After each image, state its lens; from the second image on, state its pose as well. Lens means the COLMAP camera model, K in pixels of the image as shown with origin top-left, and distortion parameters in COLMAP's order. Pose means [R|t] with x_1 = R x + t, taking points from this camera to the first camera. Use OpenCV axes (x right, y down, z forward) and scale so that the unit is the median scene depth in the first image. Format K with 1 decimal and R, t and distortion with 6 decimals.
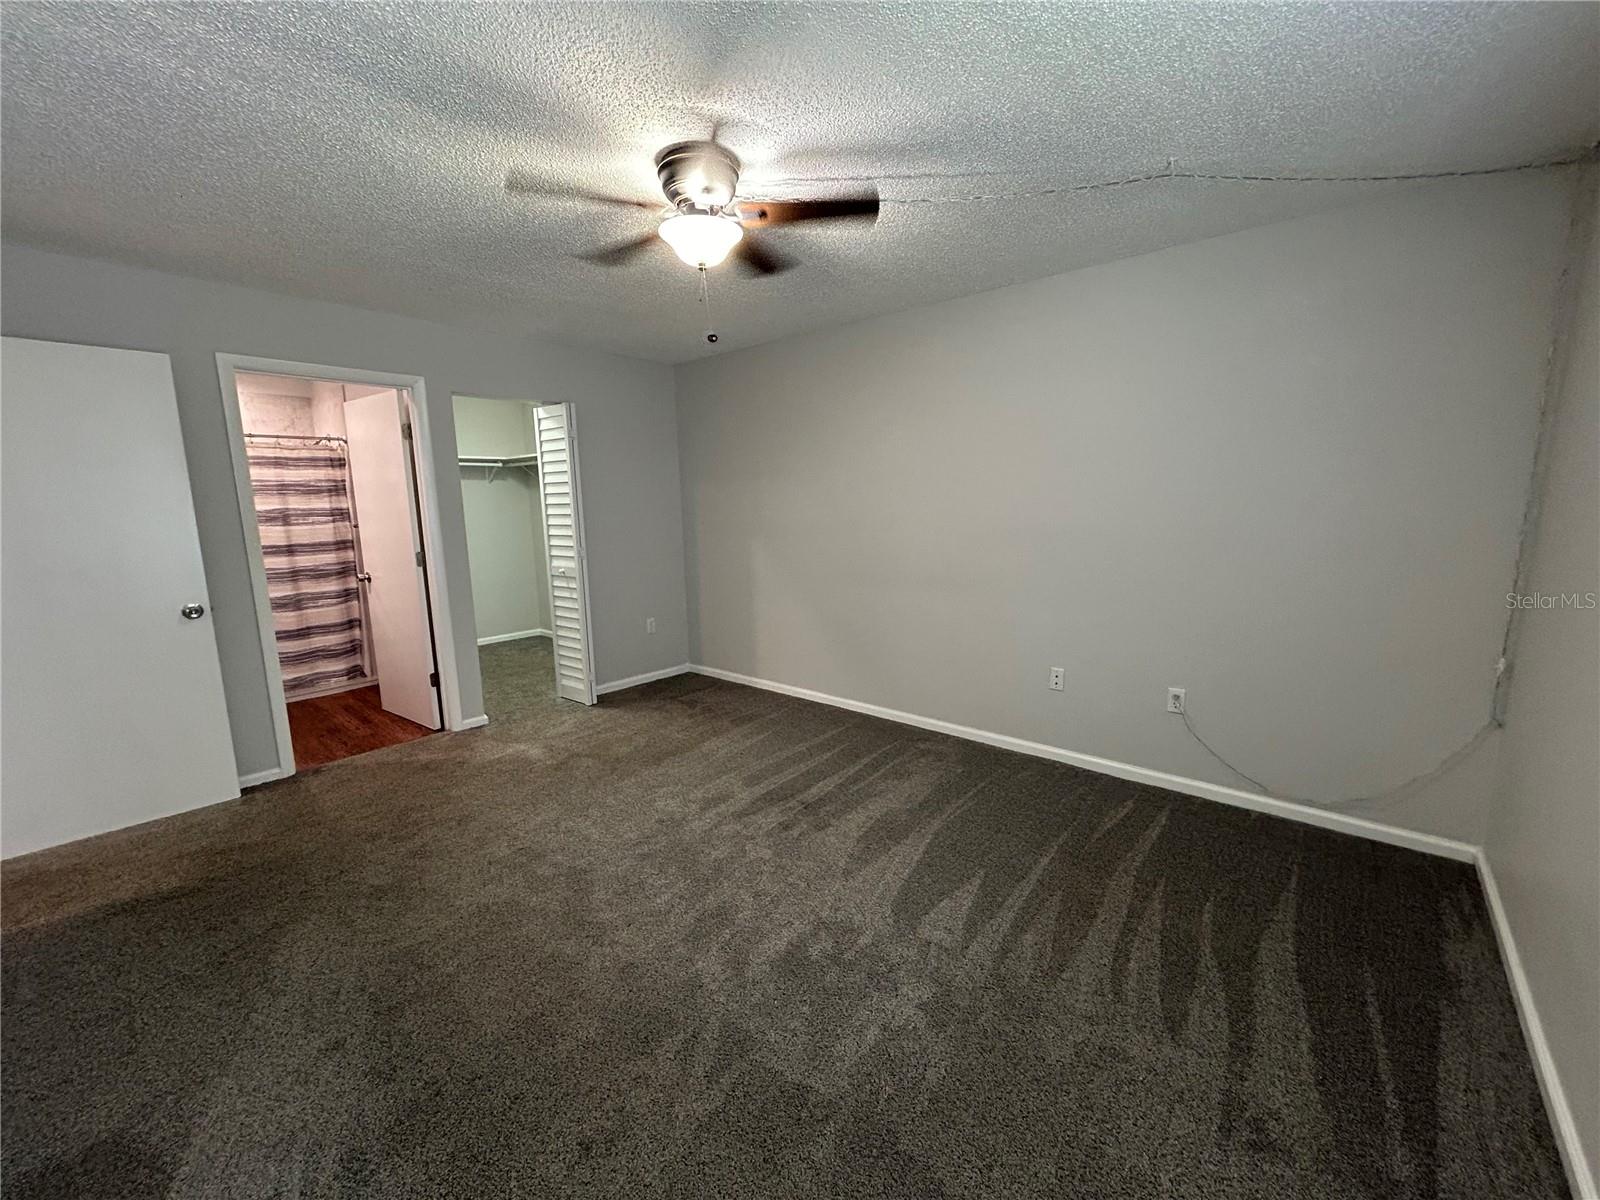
lens RADIAL K [[638.6, 0, 800.0], [0, 638.6, 600.0], [0, 0, 1]] dist [-0.000214, 0.000429]
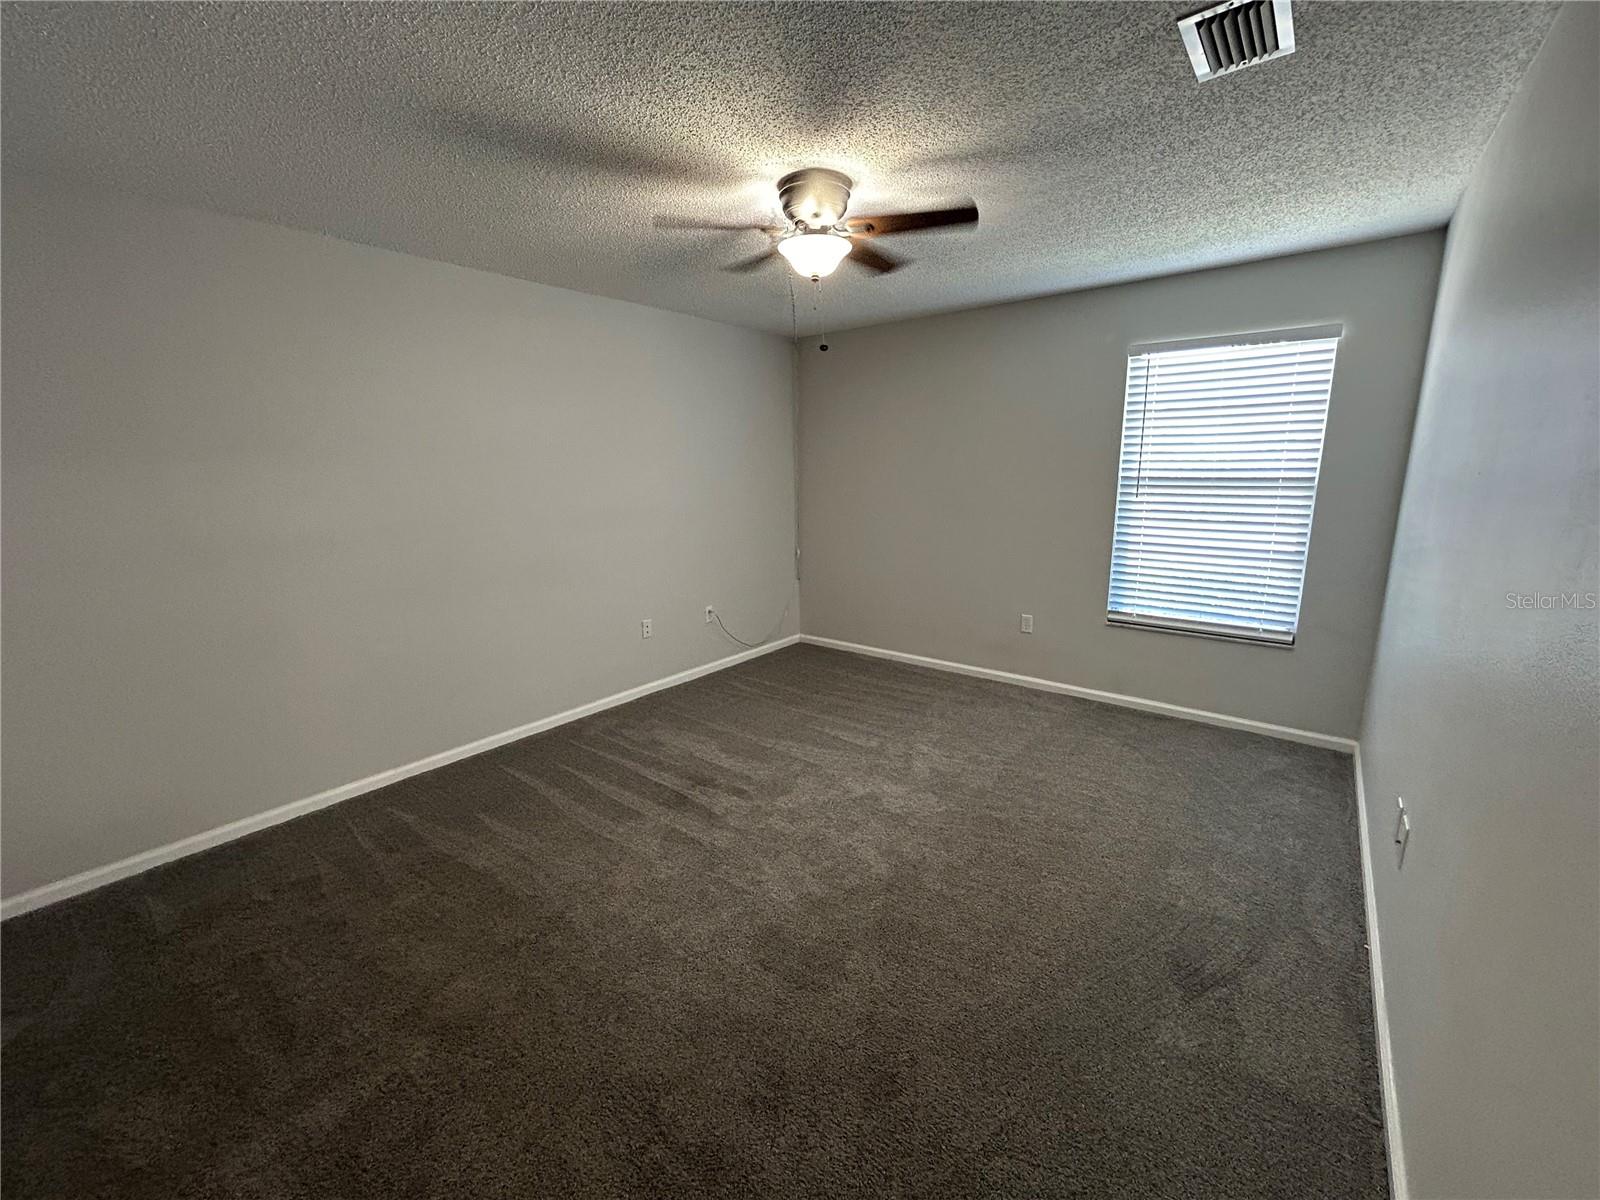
lens RADIAL K [[638.6, 0, 800.0], [0, 638.6, 600.0], [0, 0, 1]] dist [-0.000214, 0.000429]
pose [[-0.029376, -0.186552, 0.982006, -0.940644], [0.175374, 0.966229, 0.188801, -0.131873], [-0.984064, 0.177764, 0.004333, 0.772142]]
